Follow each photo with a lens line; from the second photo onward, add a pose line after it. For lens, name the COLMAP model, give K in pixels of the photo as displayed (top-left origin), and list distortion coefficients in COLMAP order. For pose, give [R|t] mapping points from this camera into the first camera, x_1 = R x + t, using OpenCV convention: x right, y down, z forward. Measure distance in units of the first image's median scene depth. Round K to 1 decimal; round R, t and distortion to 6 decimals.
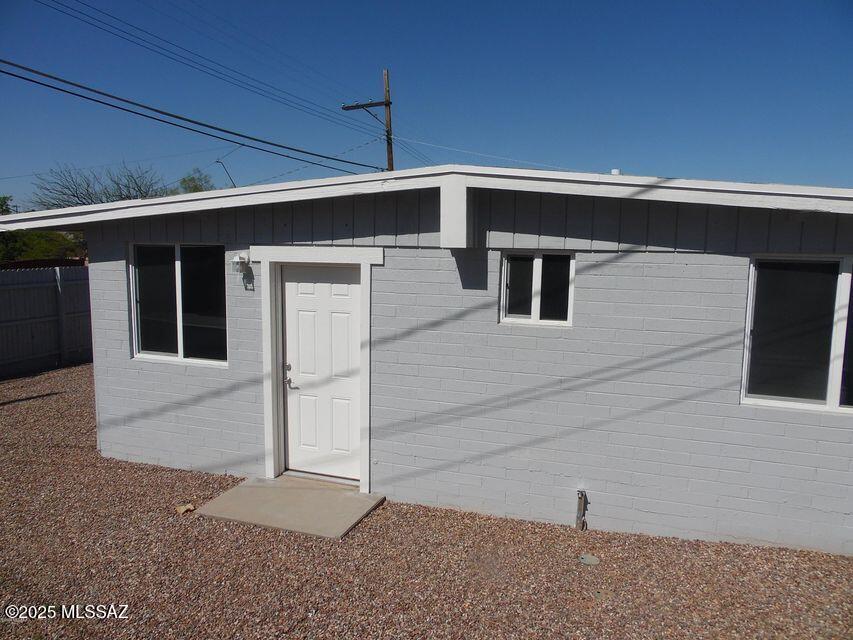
lens RADIAL K [[614.4, 0, 426.9], [0, 614.4, 307.9], [0, 0, 1]] dist [0.003450, 0.002541]
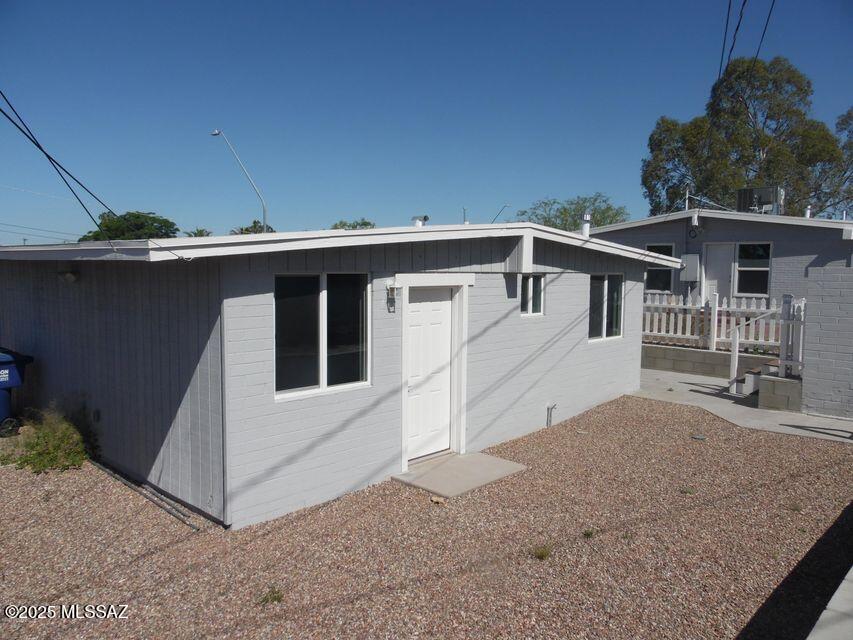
lens RADIAL K [[634.1, 0, 426.5], [0, 634.1, 320.0], [0, 0, 1]] dist [0.001592, 0.003448]
pose [[0.420755, -0.079426, 0.903691, -1.423931], [0.107617, 0.993496, 0.037213, -0.055295], [-0.900768, 0.081595, 0.426566, 0.464394]]
